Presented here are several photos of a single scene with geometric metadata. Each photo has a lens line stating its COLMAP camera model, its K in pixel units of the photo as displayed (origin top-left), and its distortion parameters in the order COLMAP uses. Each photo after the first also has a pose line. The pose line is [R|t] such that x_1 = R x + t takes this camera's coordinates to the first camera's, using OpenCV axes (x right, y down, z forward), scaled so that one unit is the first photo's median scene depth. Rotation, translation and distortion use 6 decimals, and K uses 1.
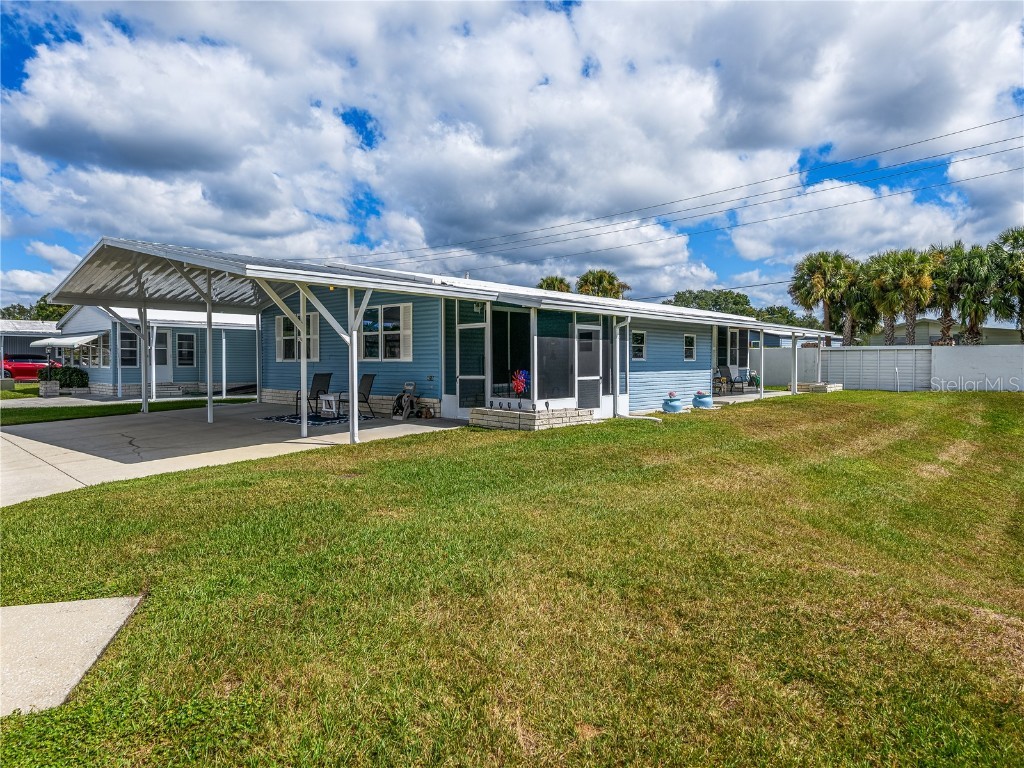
lens RADIAL K [[646.1, 0, 512.0], [0, 646.1, 384.0], [0, 0, 1]] dist [-0.045706, 0.001032]
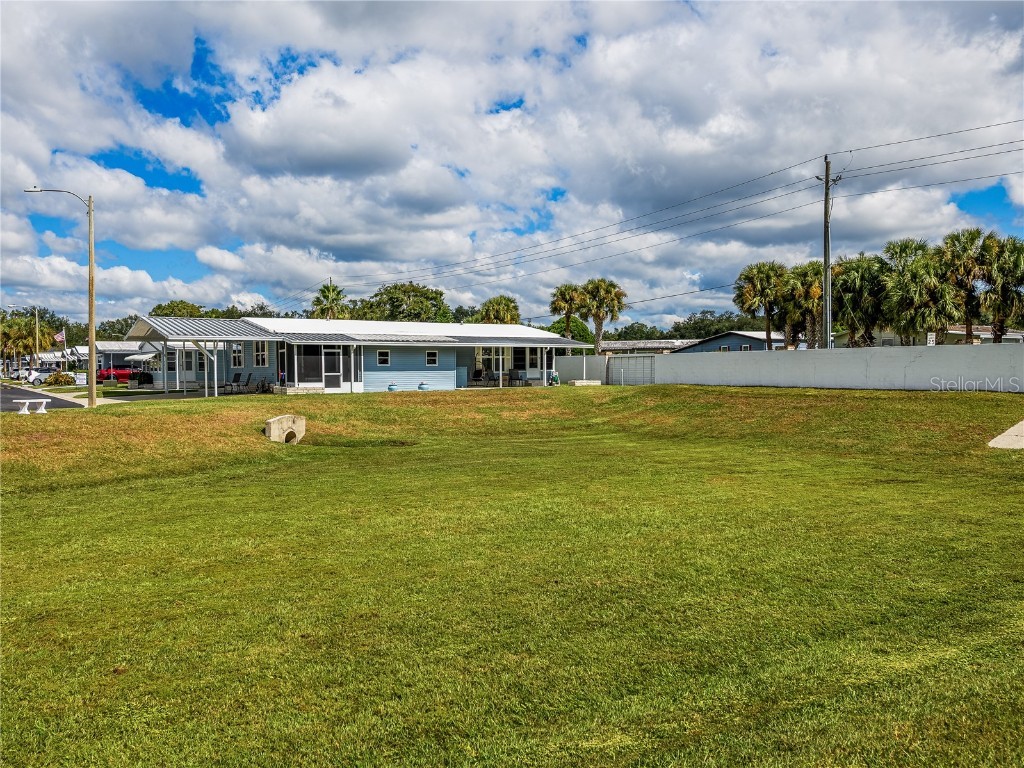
lens RADIAL K [[848.7, 0, 512.0], [0, 848.7, 384.0], [0, 0, 1]] dist [-0.002249, 0.000403]
pose [[0.965867, -0.004674, -0.258997, 1.407190], [0.000488, 0.999868, -0.016226, 0.070090], [0.259039, 0.015546, 0.965742, -1.568106]]
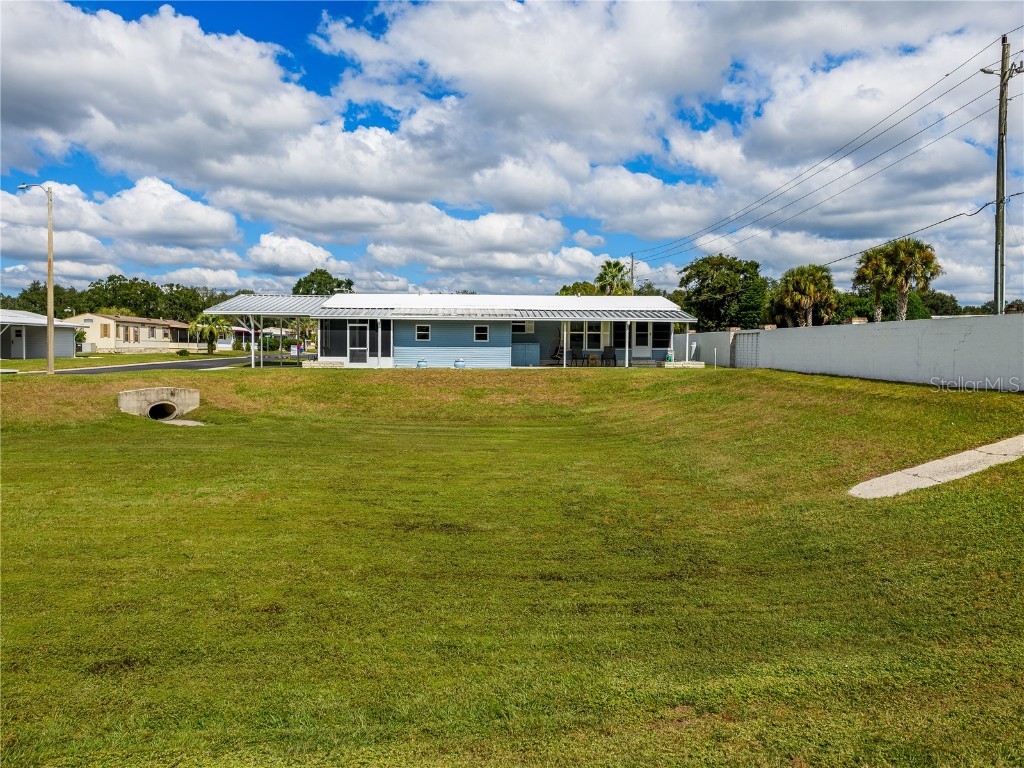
lens RADIAL K [[775.7, 0, 512.0], [0, 775.7, 384.0], [0, 0, 1]] dist [-0.002976, -0.002070]
pose [[0.656486, 0.040686, -0.753240, 2.351551], [-0.032009, 0.999147, 0.026072, 0.024853], [0.753658, 0.006995, 0.657229, -0.310782]]
